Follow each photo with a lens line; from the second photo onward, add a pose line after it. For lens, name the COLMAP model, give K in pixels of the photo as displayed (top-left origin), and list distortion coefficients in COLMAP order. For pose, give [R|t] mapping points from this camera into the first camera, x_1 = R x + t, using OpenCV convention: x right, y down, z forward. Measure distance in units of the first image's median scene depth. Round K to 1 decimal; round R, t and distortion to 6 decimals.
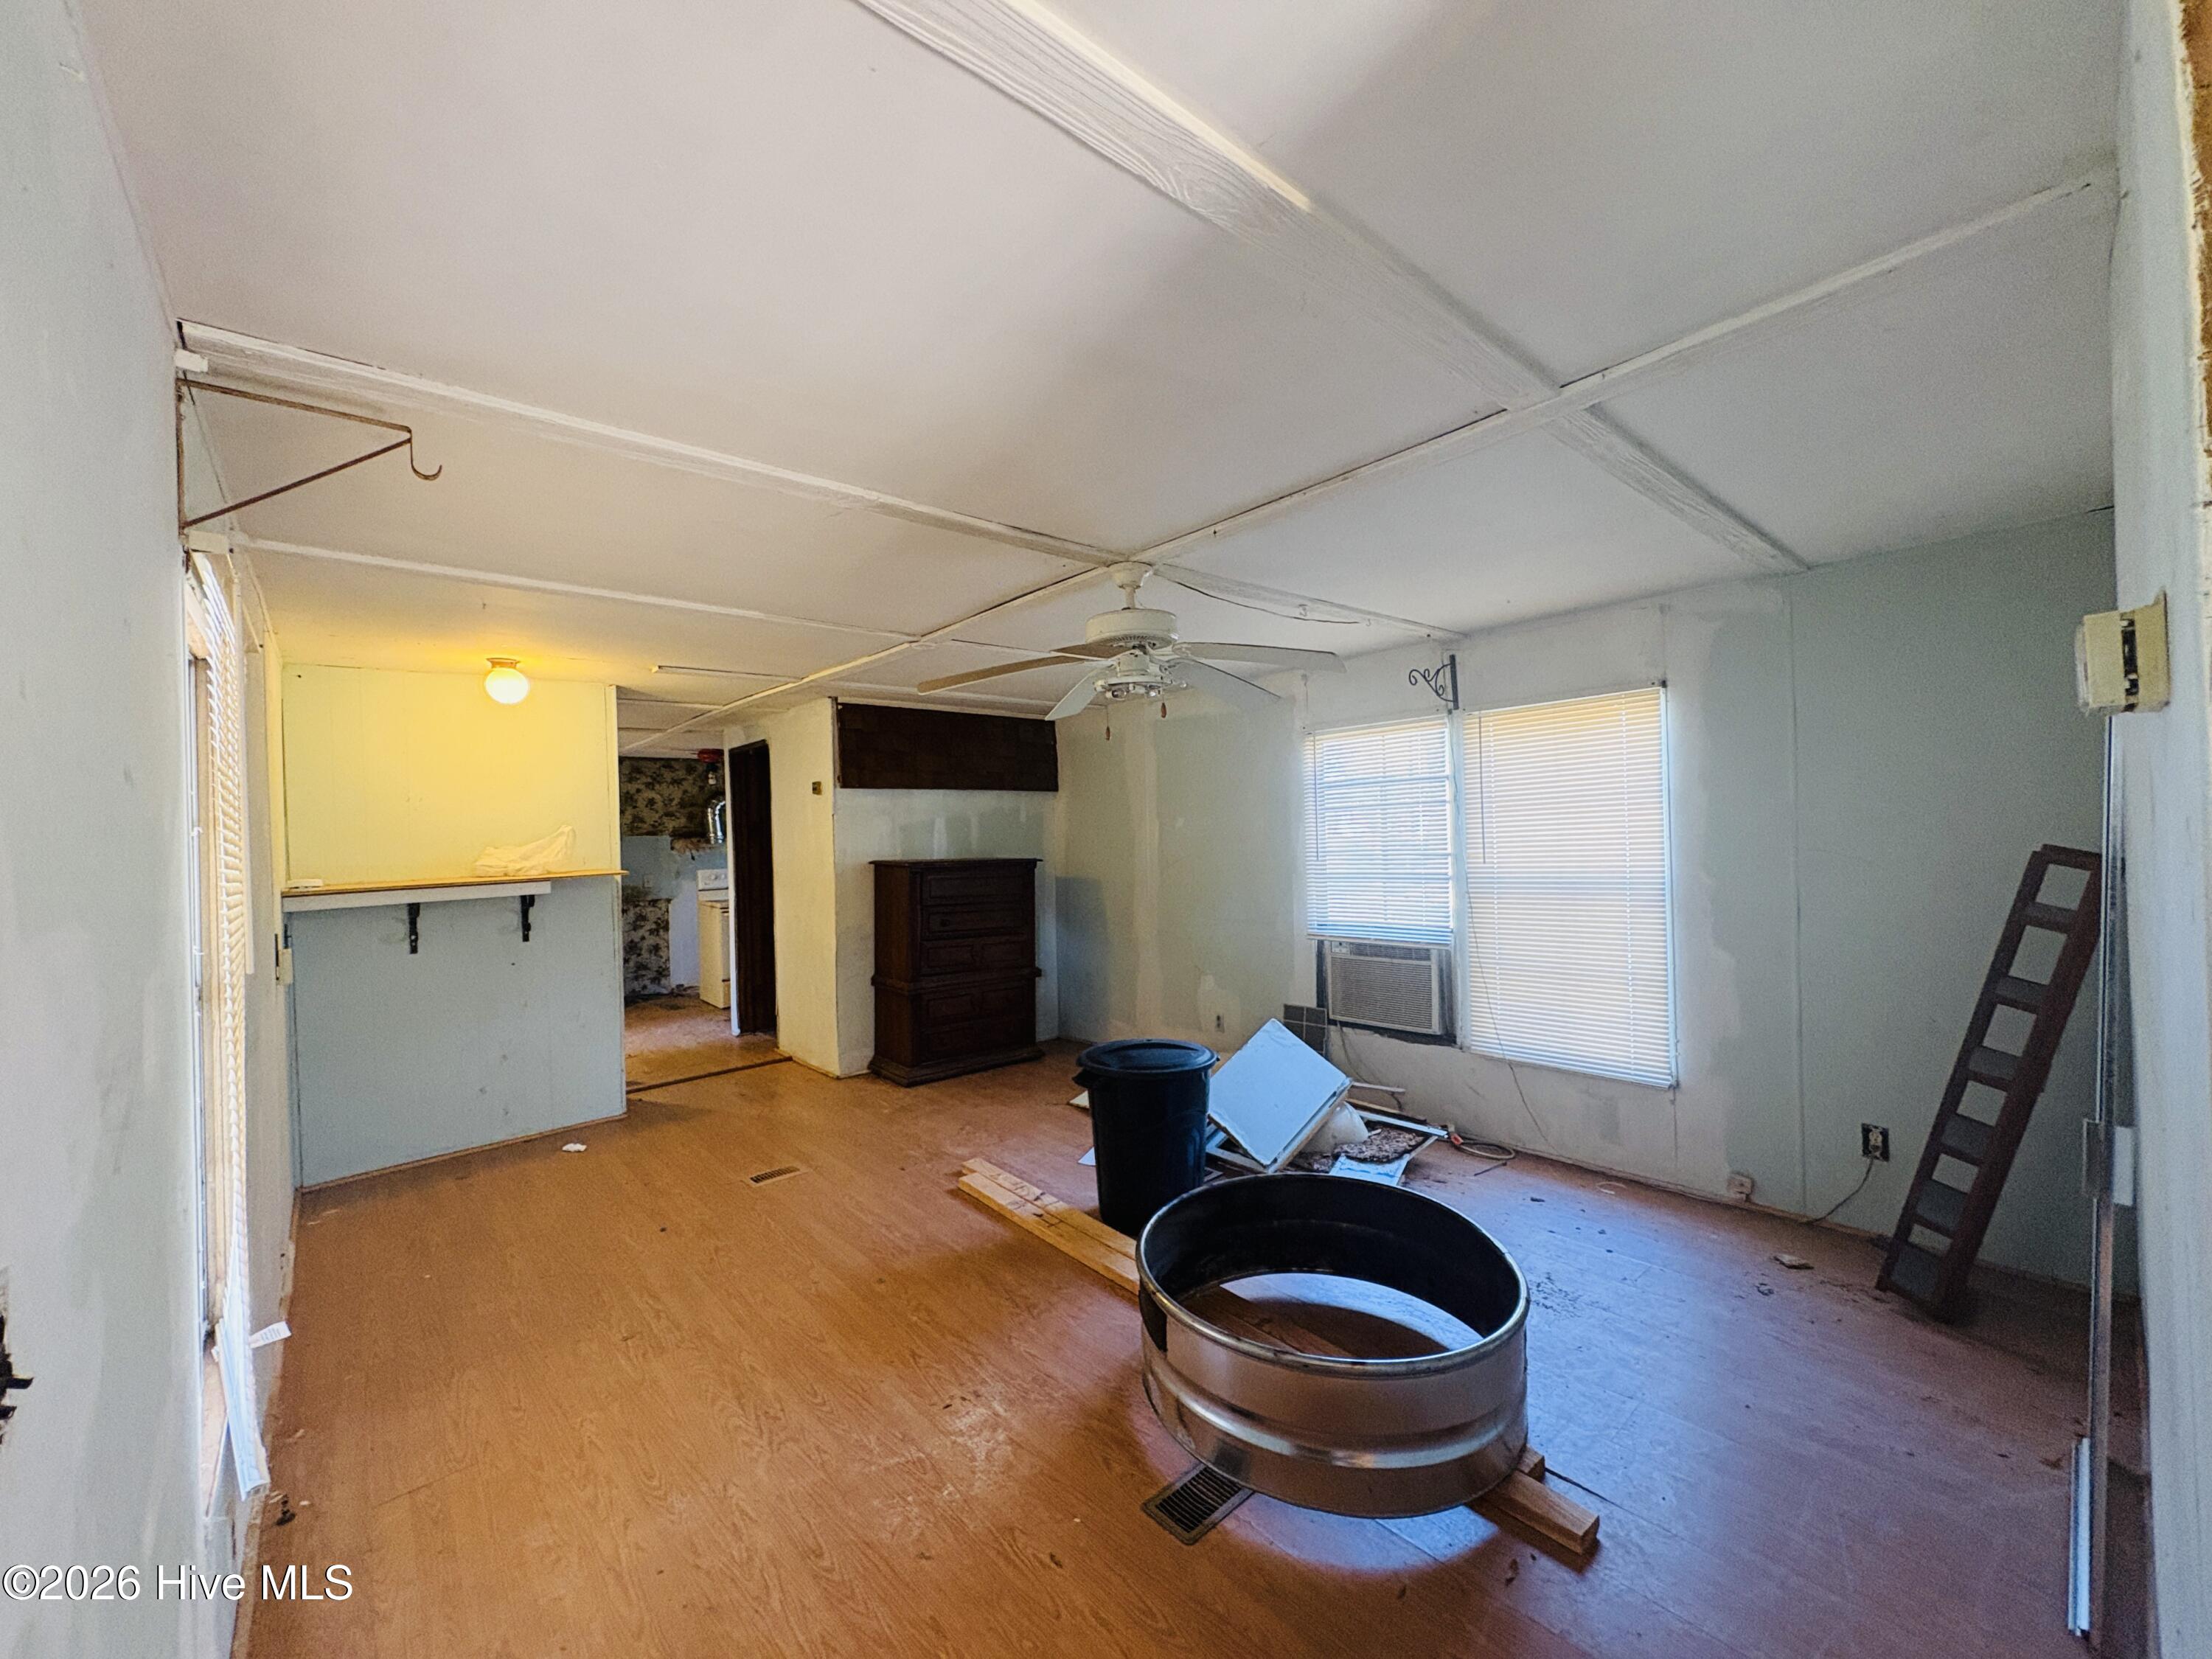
lens RADIAL K [[873.3, 0, 1098.8], [0, 873.3, 829.2], [0, 0, 1]] dist [0.000402, 0.000281]
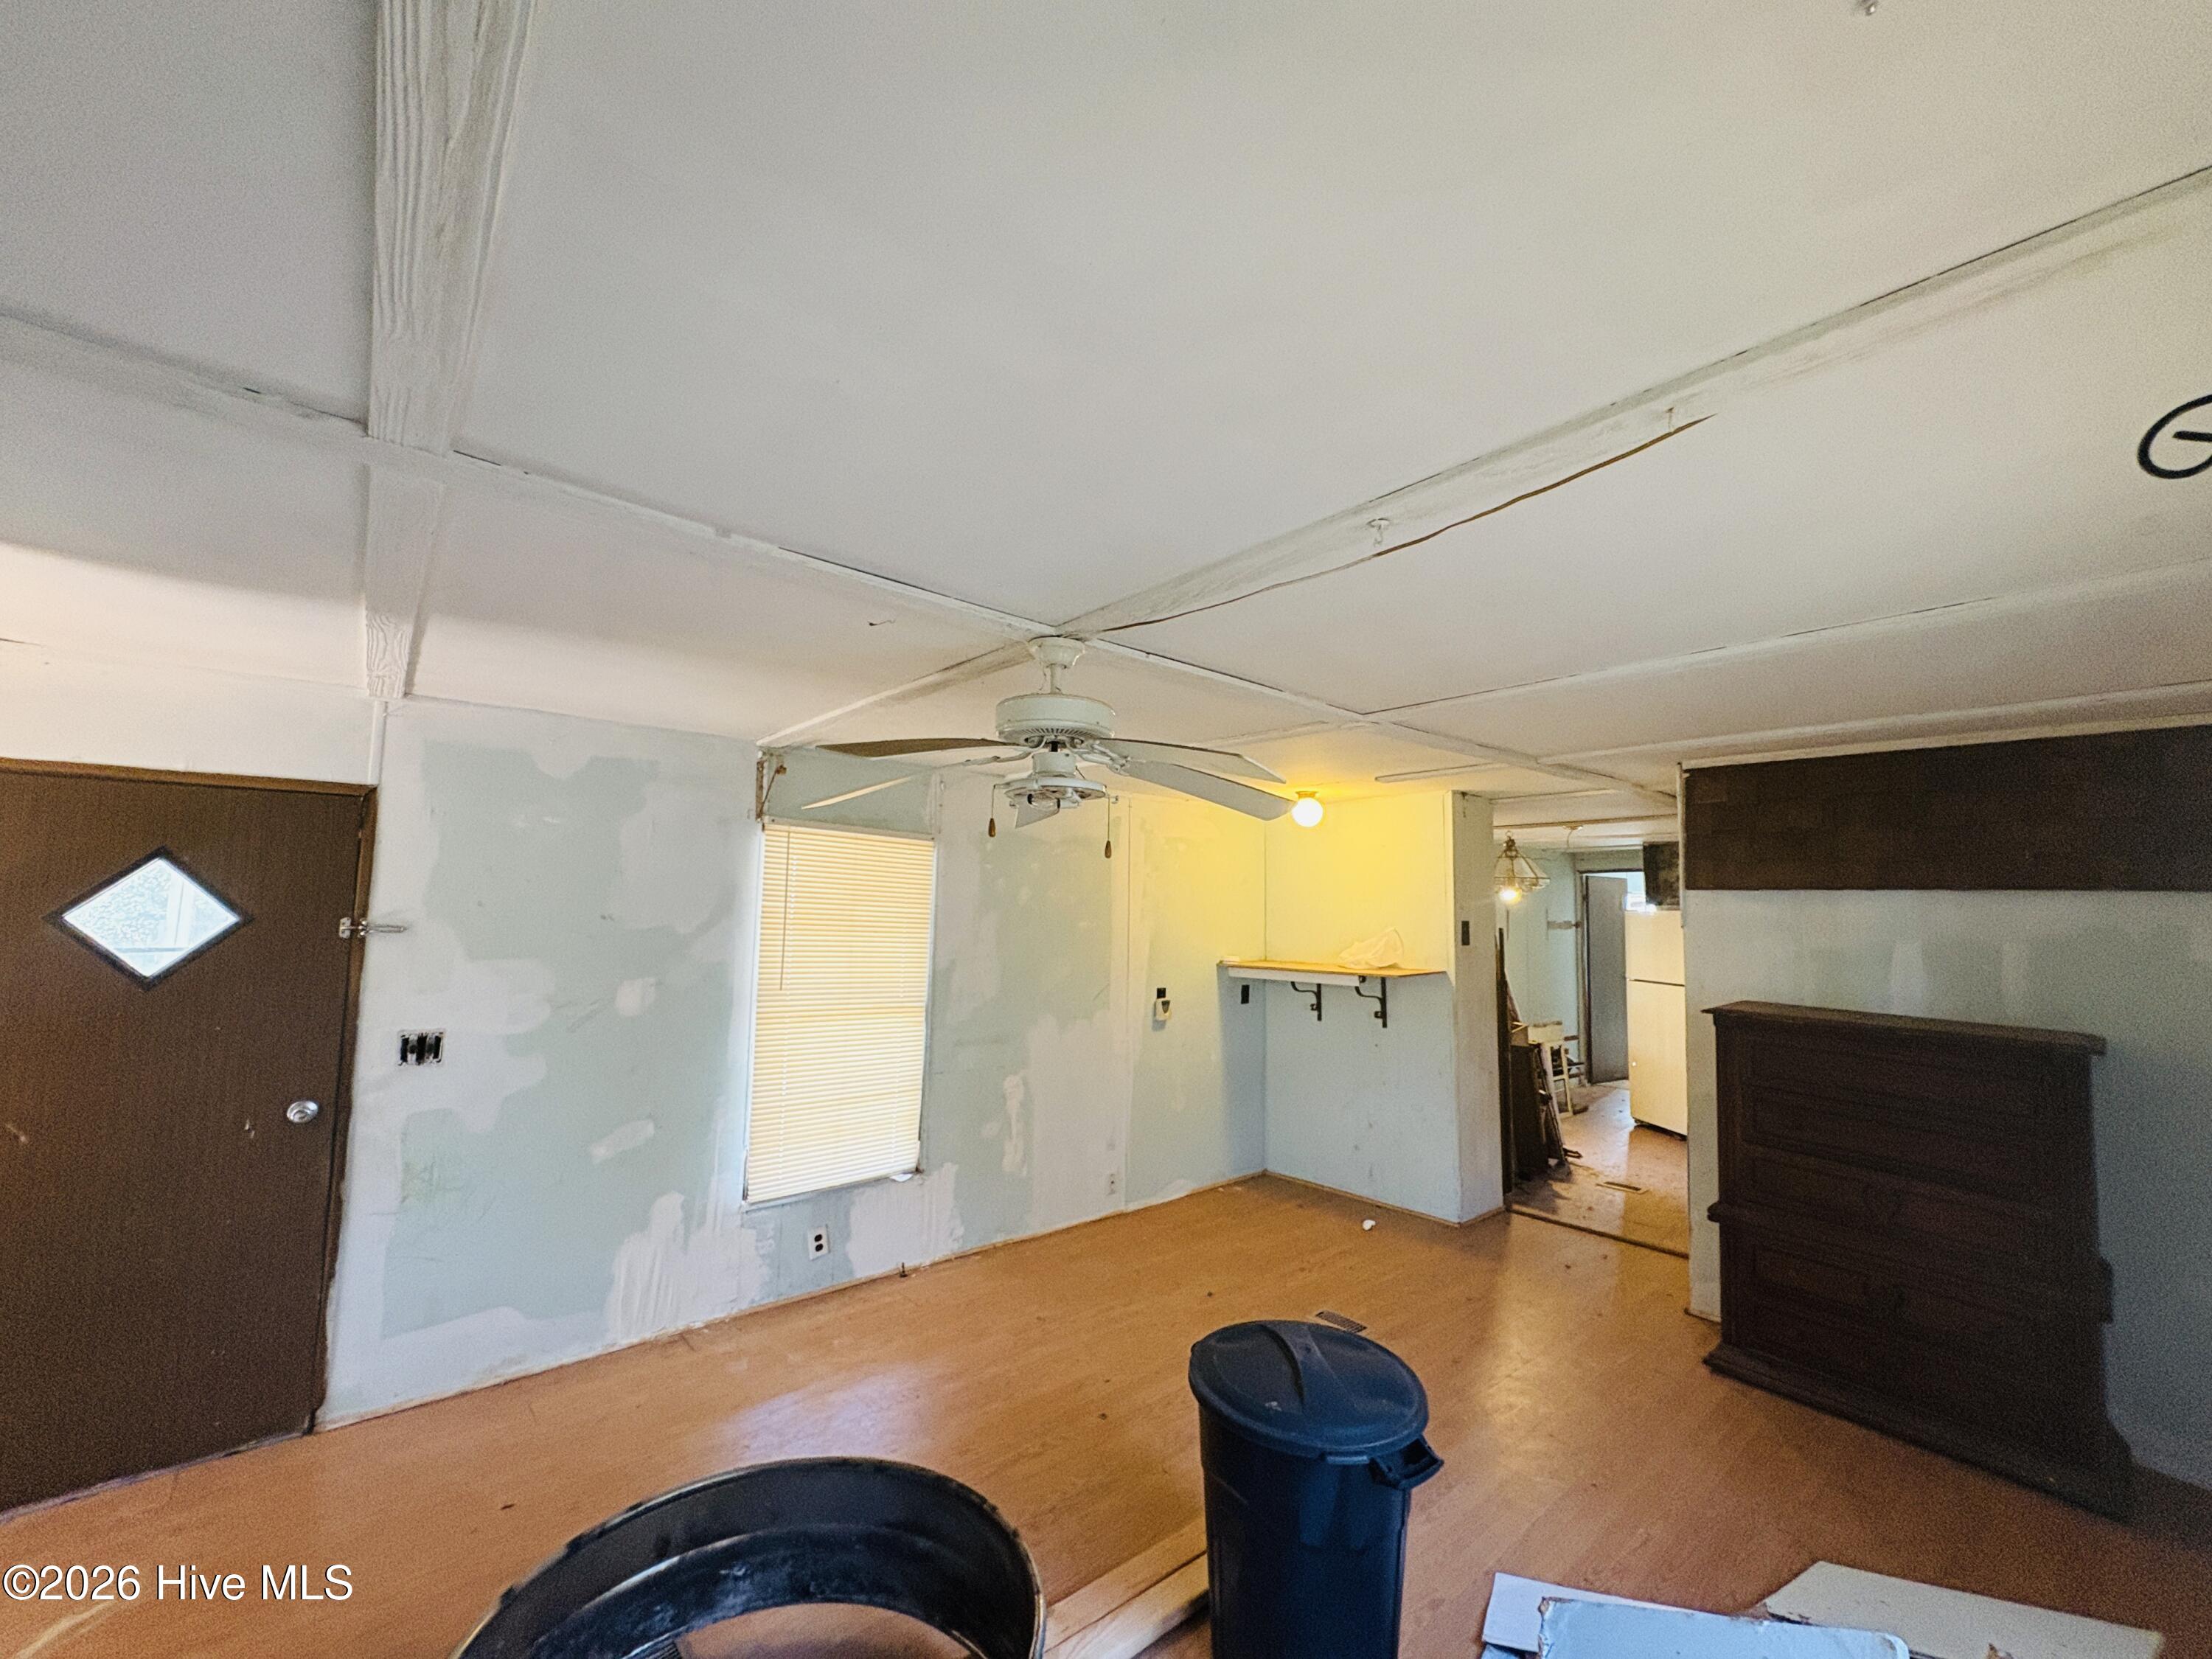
lens RADIAL K [[873.3, 0, 1111.4], [0, 873.3, 836.5], [0, 0, 1]] dist [0.000402, 0.000281]
pose [[0.001218, -0.054097, -0.998535, 0.493268], [-0.021527, 0.998303, -0.054110, -0.051242], [0.999768, 0.021561, 0.000051, 0.639429]]
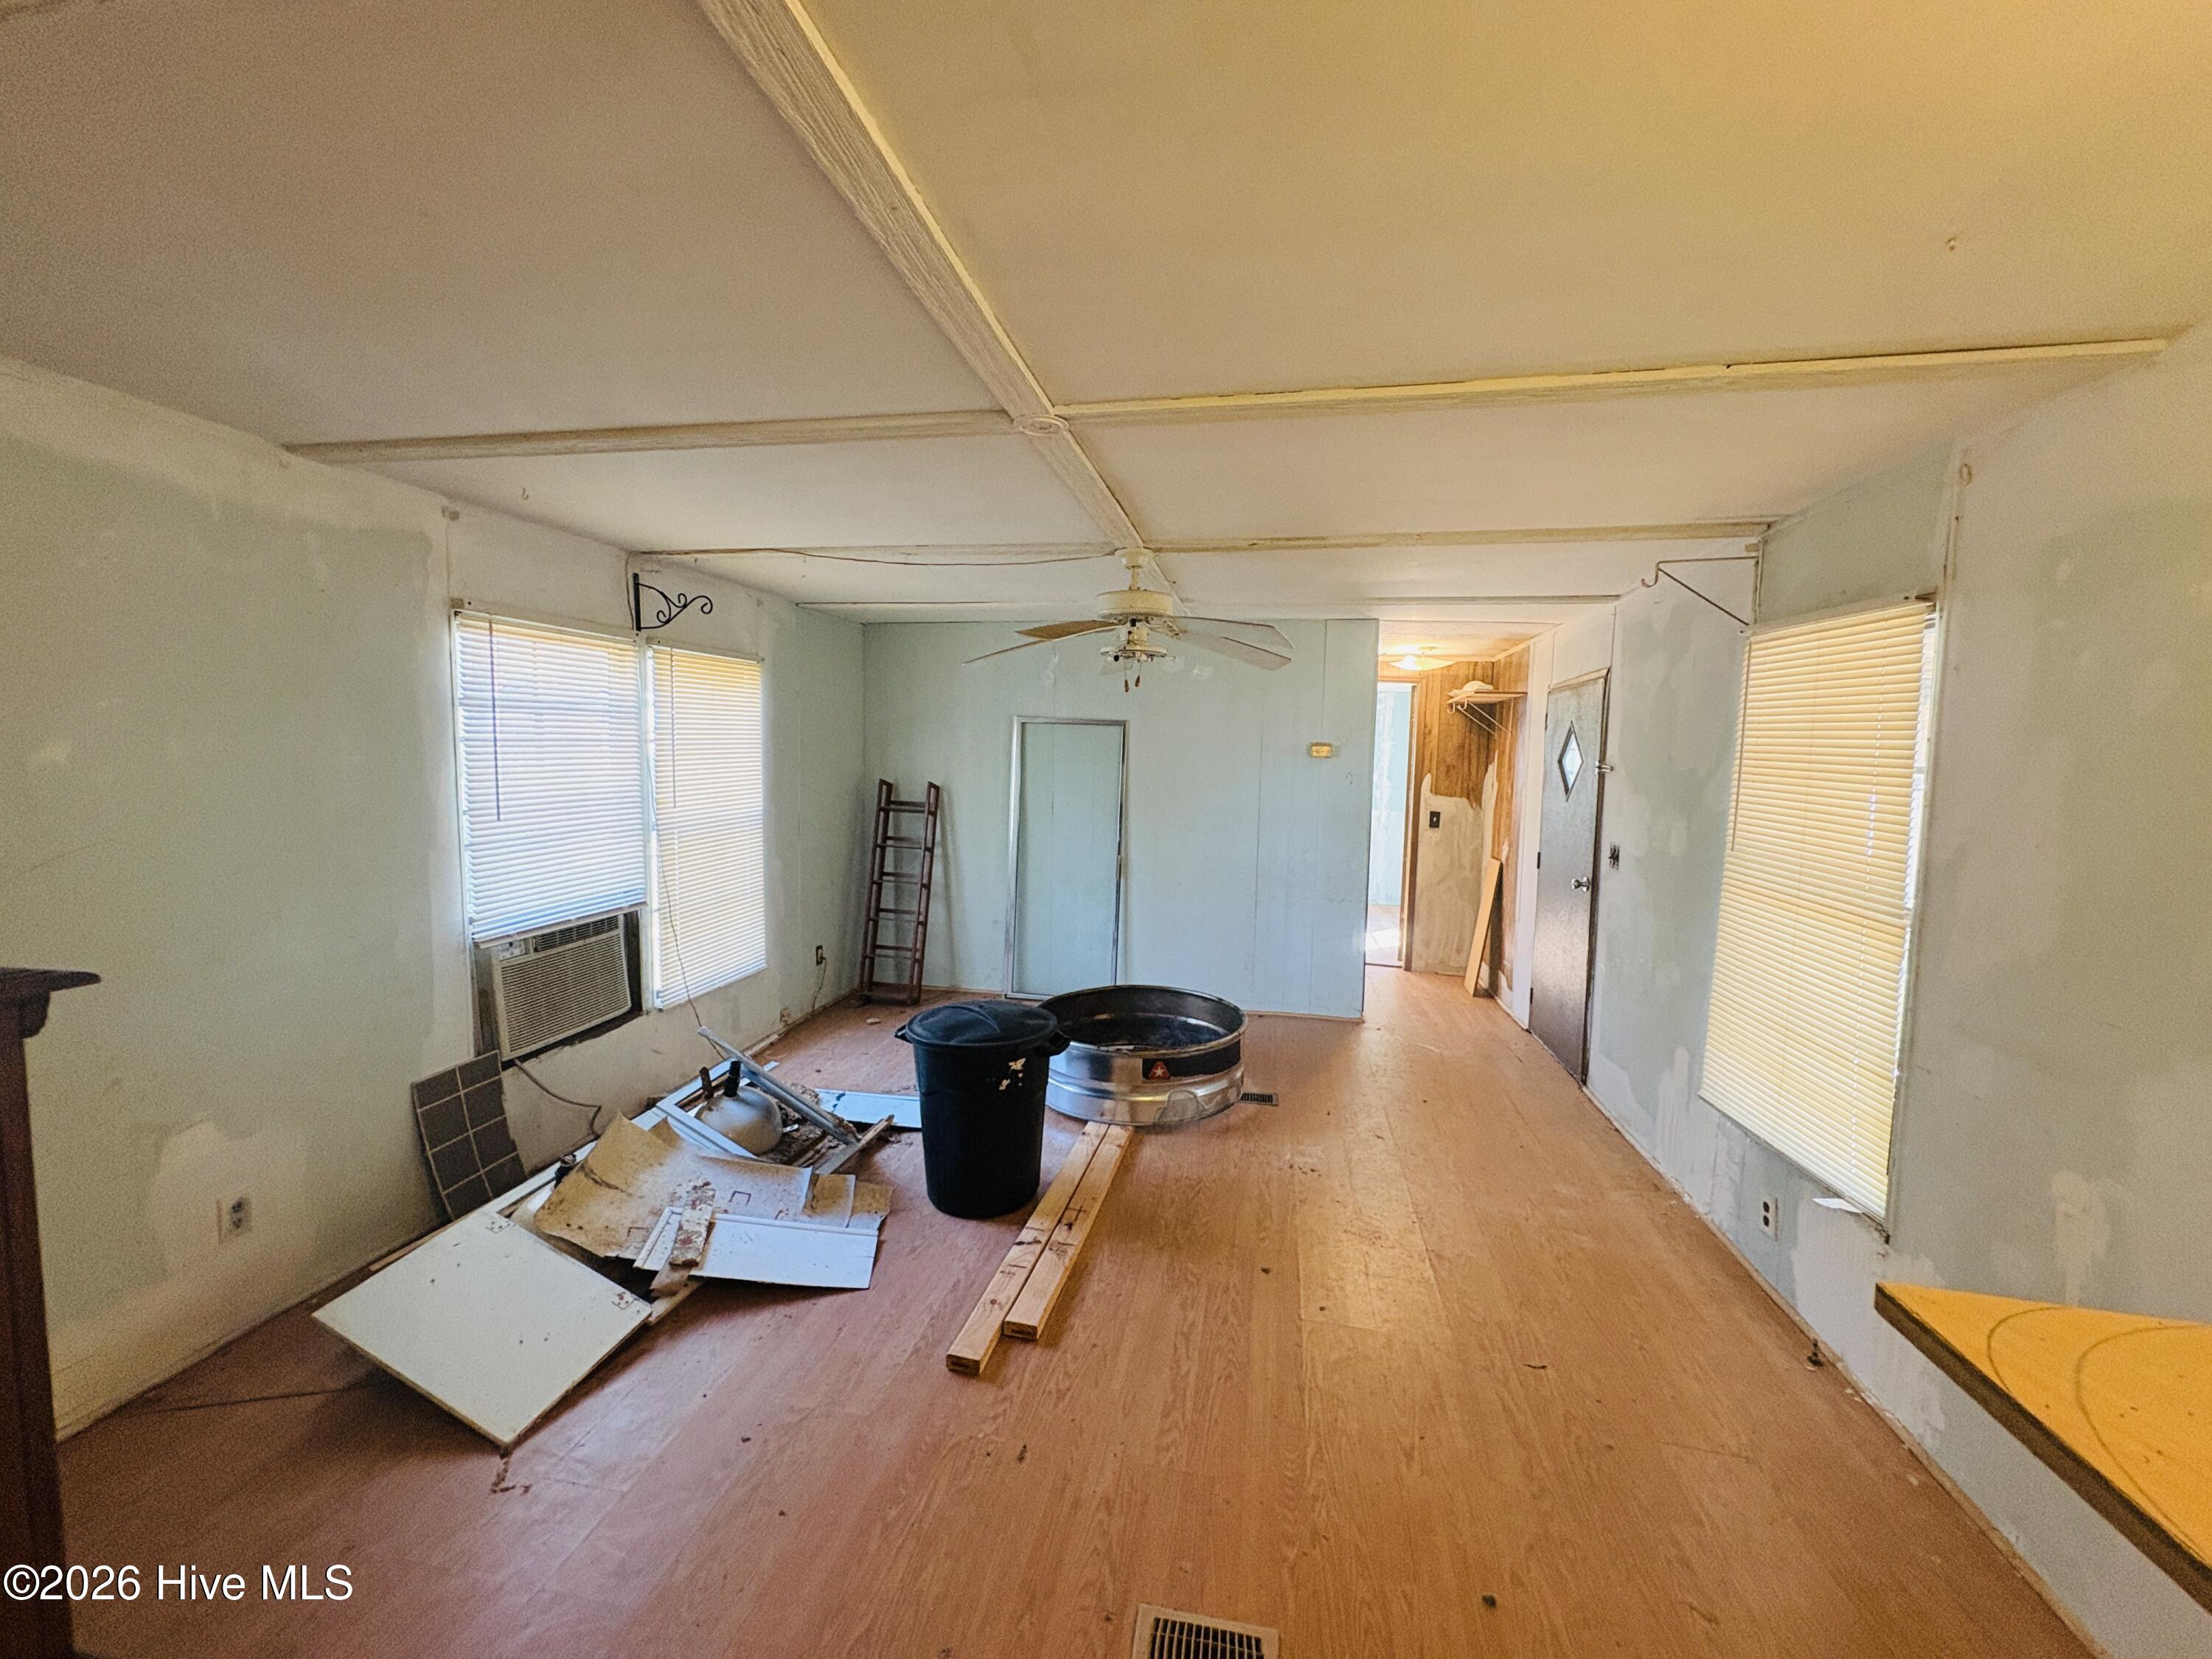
lens RADIAL K [[873.3, 0, 1111.1], [0, 873.3, 828.1], [0, 0, 1]] dist [0.000402, 0.000281]
pose [[-0.622818, -0.049707, 0.780786, -0.539428], [-0.003476, 0.998146, 0.060773, 0.000647], [-0.782359, 0.035137, -0.621836, 1.079641]]
